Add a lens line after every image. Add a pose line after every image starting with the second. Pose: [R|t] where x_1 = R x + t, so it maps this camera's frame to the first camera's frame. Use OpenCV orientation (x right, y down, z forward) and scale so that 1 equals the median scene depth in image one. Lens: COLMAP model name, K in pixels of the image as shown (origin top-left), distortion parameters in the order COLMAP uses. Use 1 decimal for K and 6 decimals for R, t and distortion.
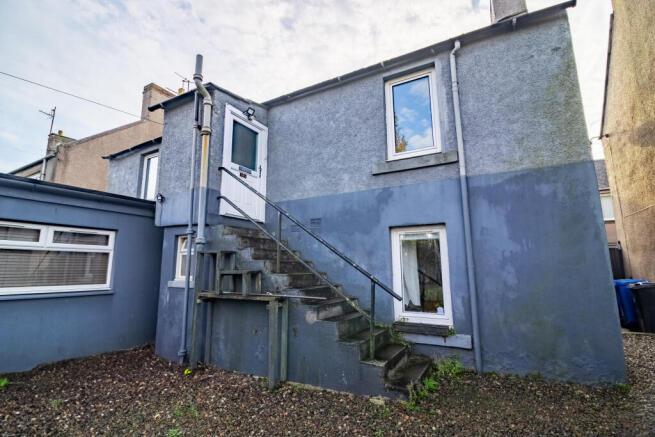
lens RADIAL K [[306.8, 0, 328.6], [0, 306.8, 213.8], [0, 0, 1]] dist [-0.002390, -0.000084]
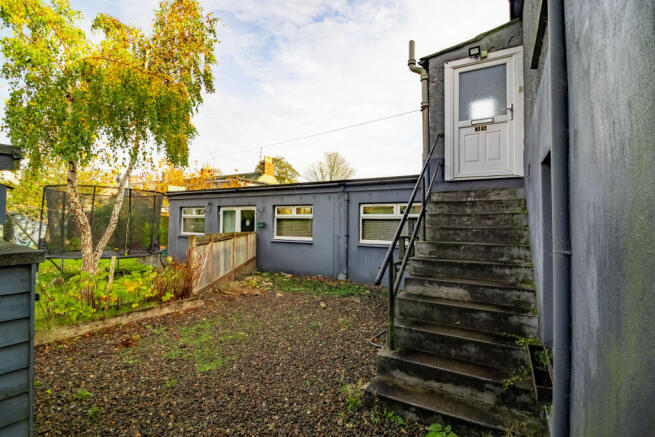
lens RADIAL K [[306.8, 0, 328.3], [0, 306.8, 221.1], [0, 0, 1]] dist [-0.002390, -0.000084]
pose [[-0.002247, -0.009750, -0.999950, 0.634614], [0.155531, 0.987781, -0.009981, 0.081805], [0.987828, -0.155546, -0.000704, 0.570941]]
